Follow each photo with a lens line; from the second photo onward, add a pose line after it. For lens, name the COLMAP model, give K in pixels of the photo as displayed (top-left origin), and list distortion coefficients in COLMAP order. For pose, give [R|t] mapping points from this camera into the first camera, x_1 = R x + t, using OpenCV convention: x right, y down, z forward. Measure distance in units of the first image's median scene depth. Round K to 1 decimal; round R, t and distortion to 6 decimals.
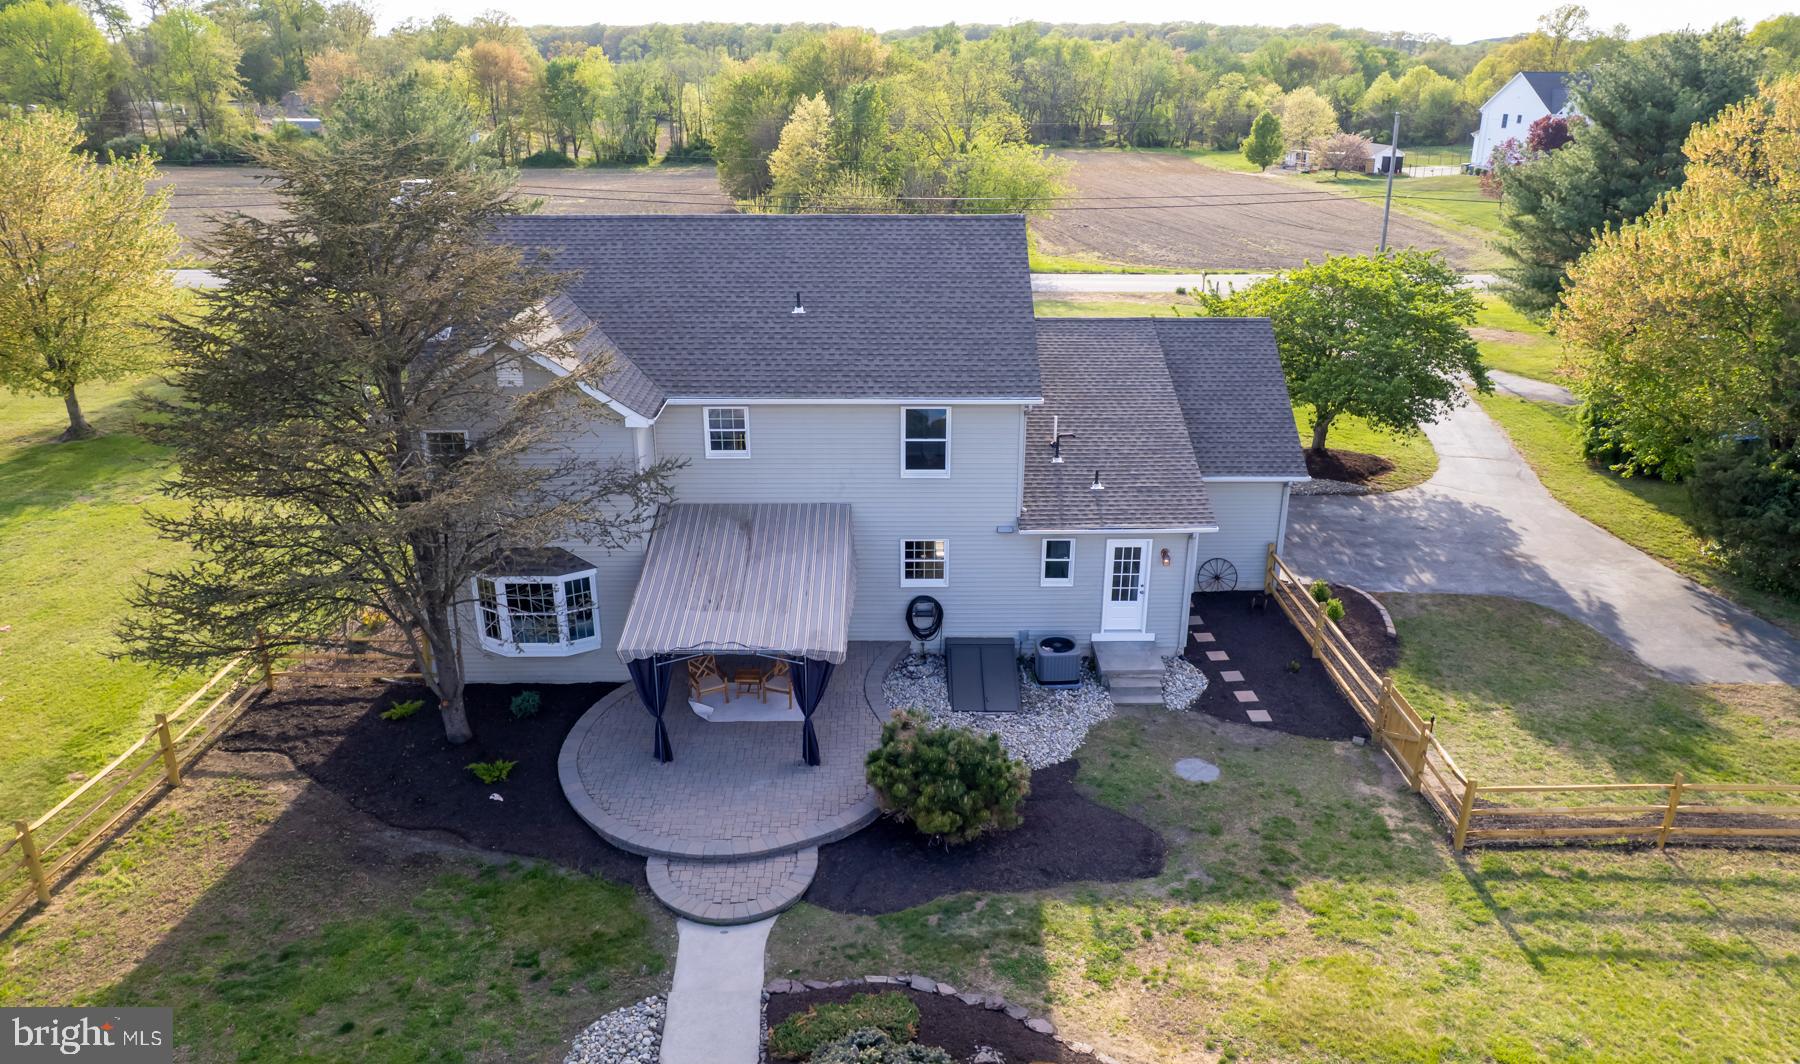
lens RADIAL K [[1235.2, 0, 922.6], [0, 1235.2, 516.6], [0, 0, 1]] dist [-0.076260, 0.083742]
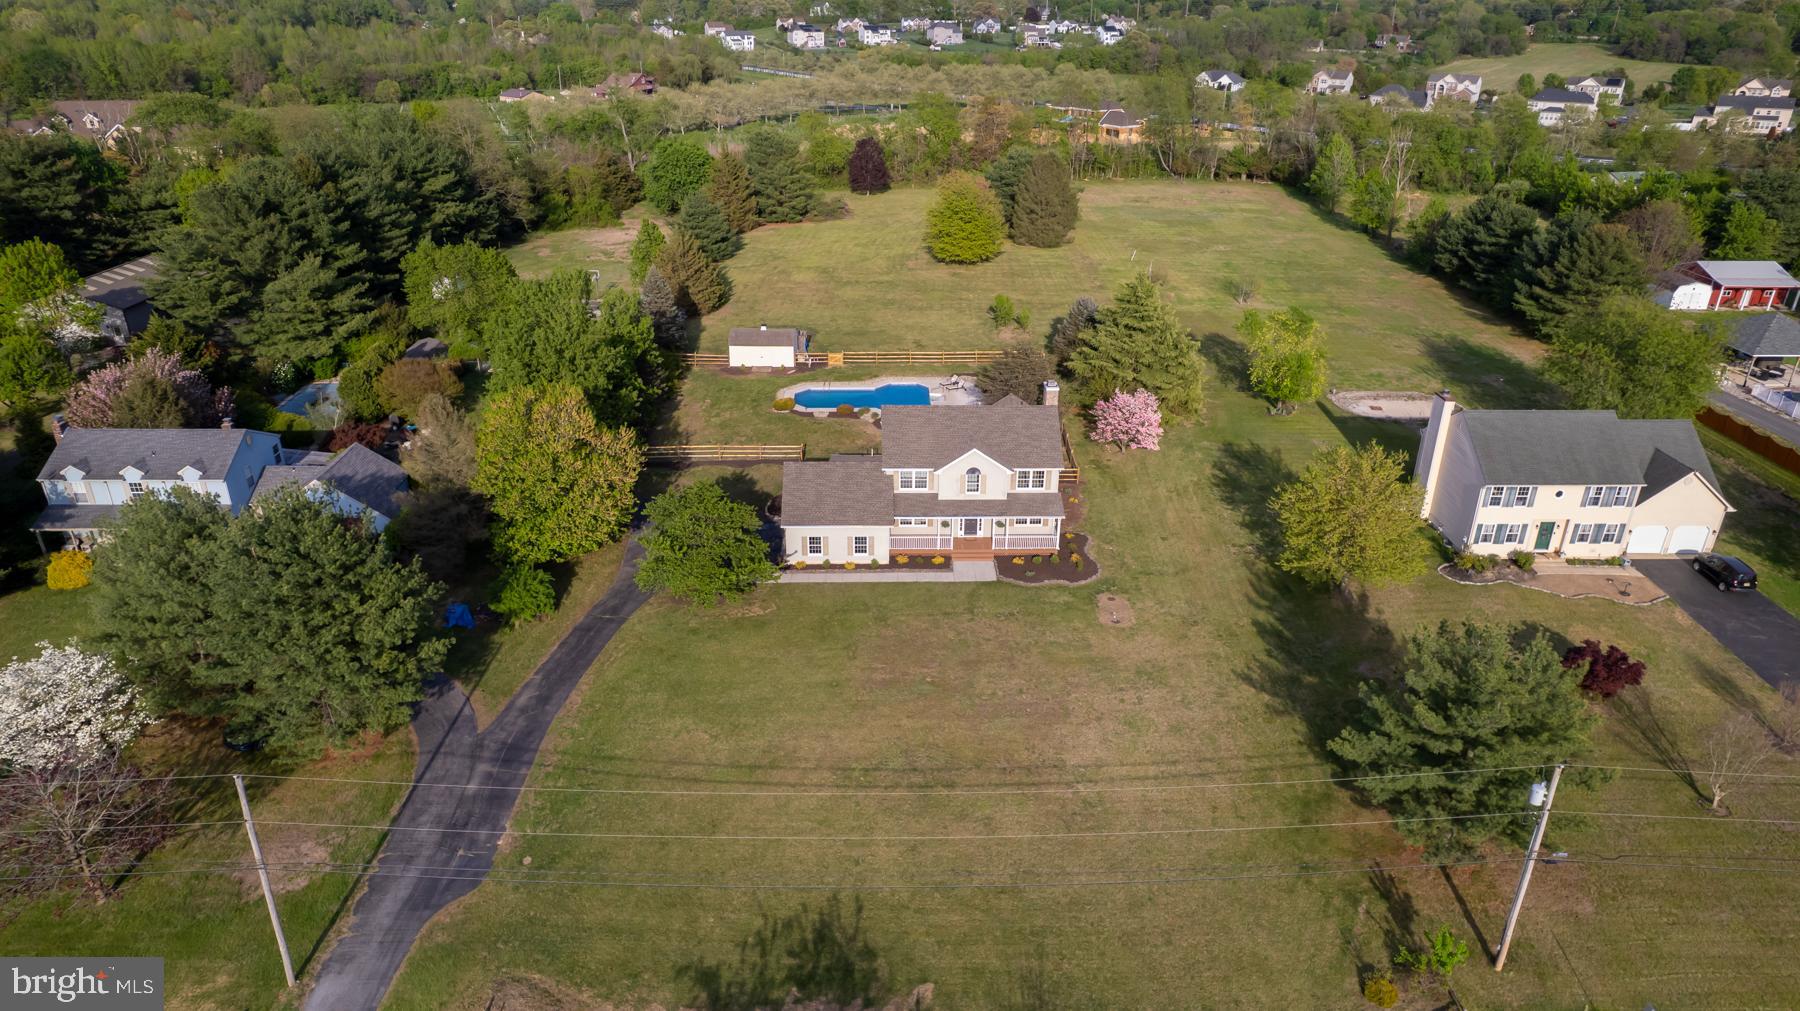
lens RADIAL K [[1148.8, 0, 900.0], [0, 1148.8, 505.5], [0, 0, 1]] dist [-0.075094, 0.083990]
pose [[-0.999902, -0.012645, -0.005937, 0.055108], [-0.013058, 0.695082, 0.718812, -2.517853], [-0.004963, 0.718819, -0.695179, 3.721132]]
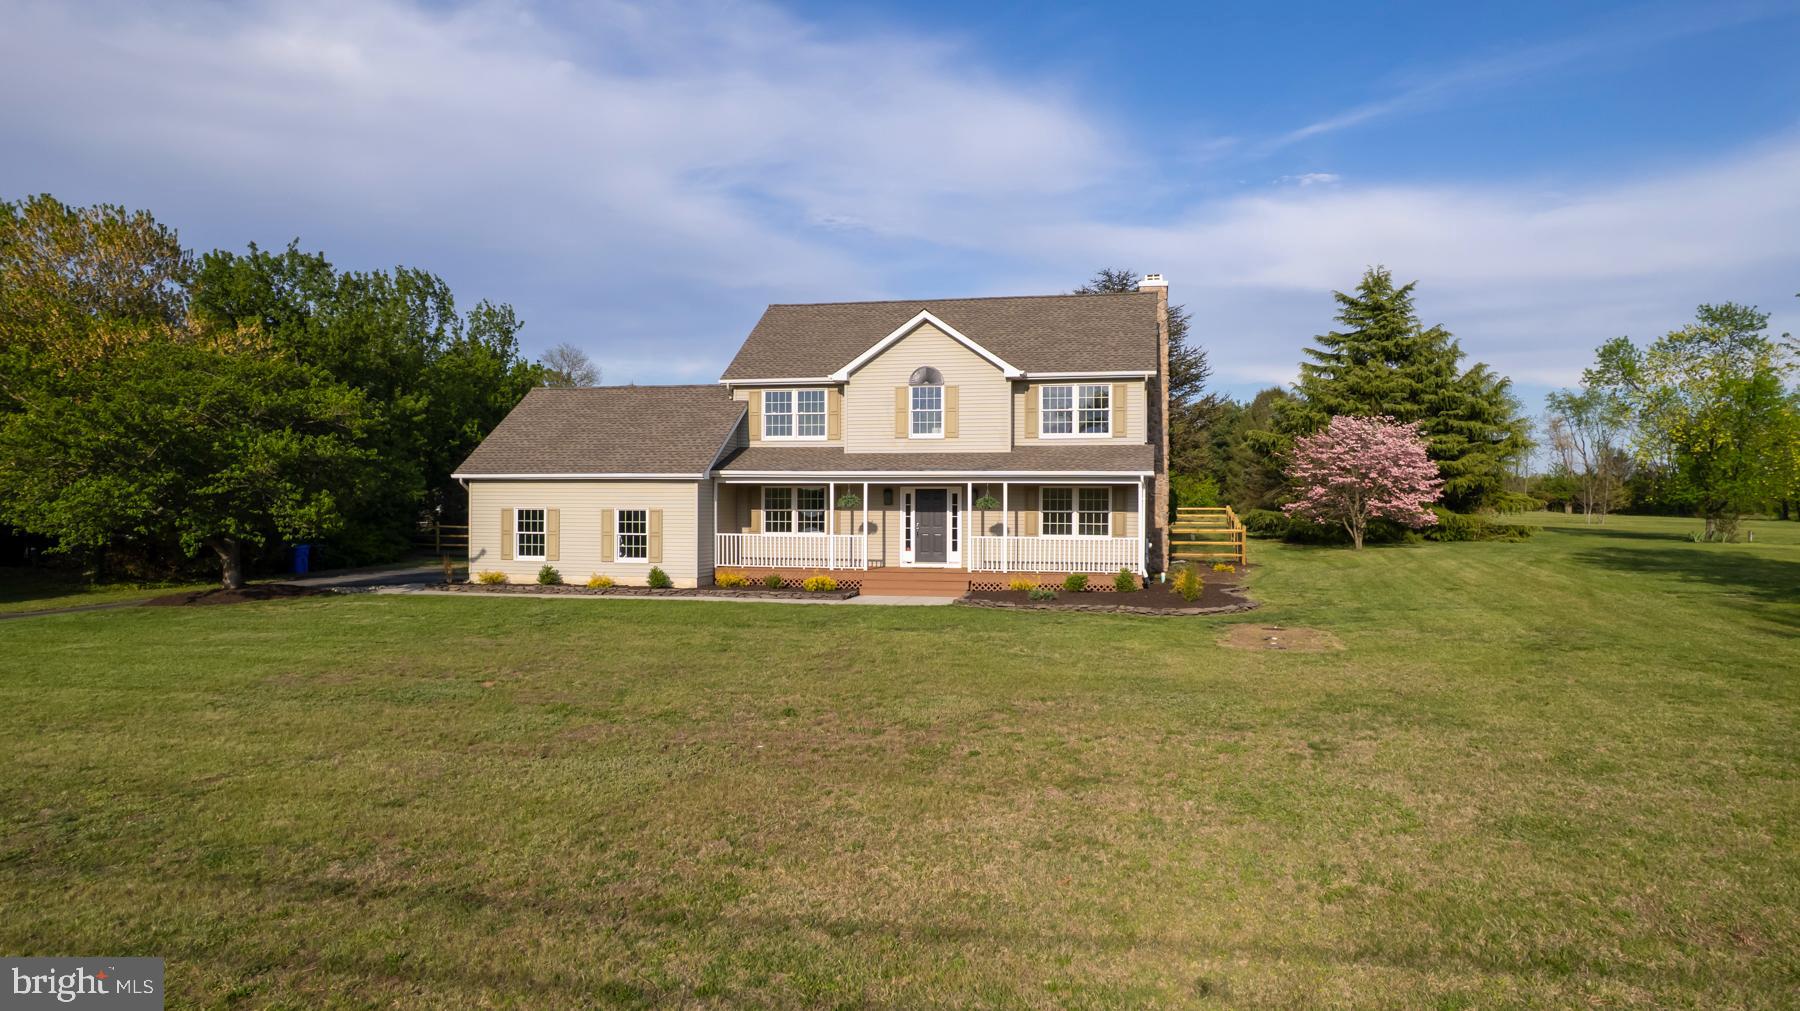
lens RADIAL K [[1158.2, 0, 900.0], [0, 1158.2, 505.5], [0, 0, 1]] dist [-0.069470, 0.076038]
pose [[-0.969940, -0.011195, 0.243087, -0.472408], [0.075736, 0.935442, 0.345272, -0.558980], [-0.231259, 0.353303, -0.906474, 2.652225]]
